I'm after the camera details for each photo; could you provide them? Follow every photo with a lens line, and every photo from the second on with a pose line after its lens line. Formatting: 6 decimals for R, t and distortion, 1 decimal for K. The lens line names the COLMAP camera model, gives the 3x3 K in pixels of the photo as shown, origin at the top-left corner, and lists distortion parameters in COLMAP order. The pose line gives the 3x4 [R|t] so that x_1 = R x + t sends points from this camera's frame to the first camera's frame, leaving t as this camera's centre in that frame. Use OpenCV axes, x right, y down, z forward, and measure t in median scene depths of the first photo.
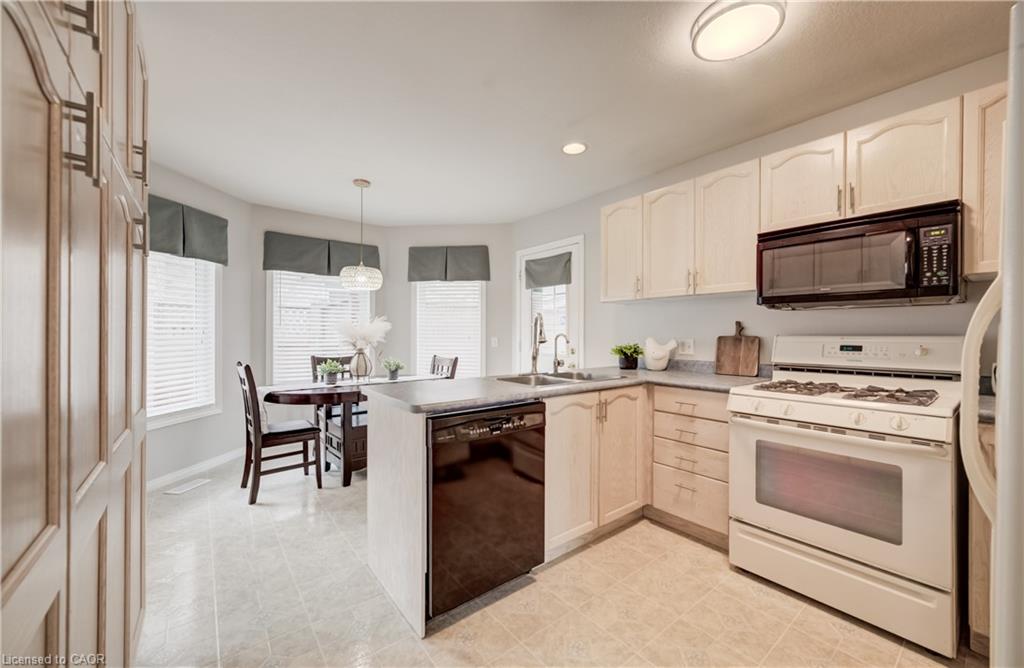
lens RADIAL K [[398.9, 0, 512.0], [0, 398.9, 334.0], [0, 0, 1]] dist [0.000534, 0.000140]
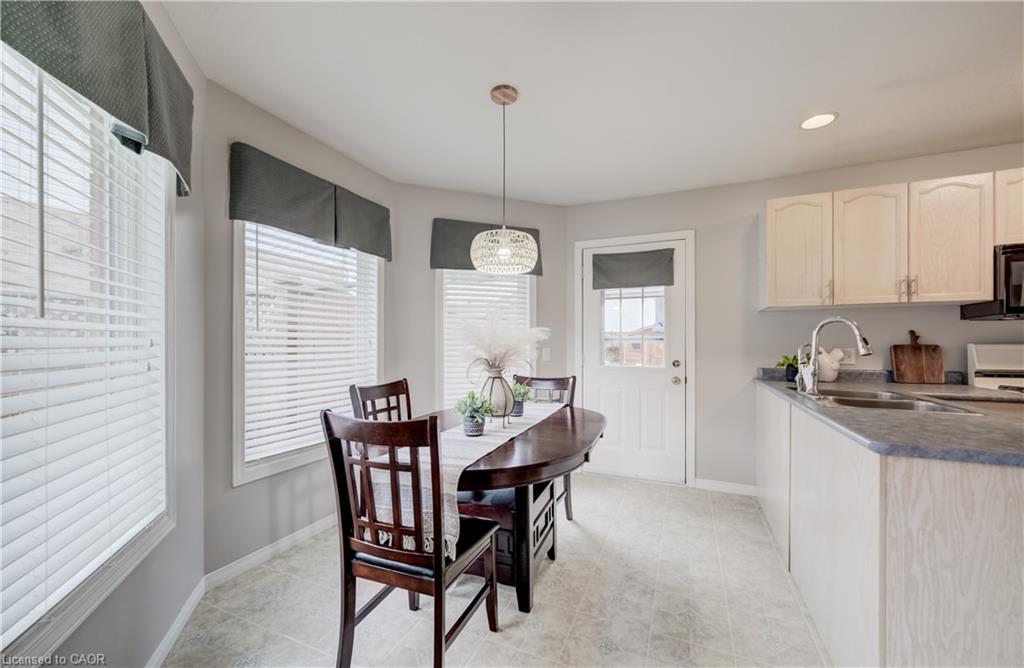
lens RADIAL K [[403.1, 0, 516.3], [0, 403.1, 340.5], [0, 0, 1]] dist [0.001830, 0.000399]
pose [[0.878255, -0.001746, 0.478189, -0.890651], [0.004750, 0.999976, -0.005074, -0.006152], [-0.478169, 0.006728, 0.878242, 0.622247]]
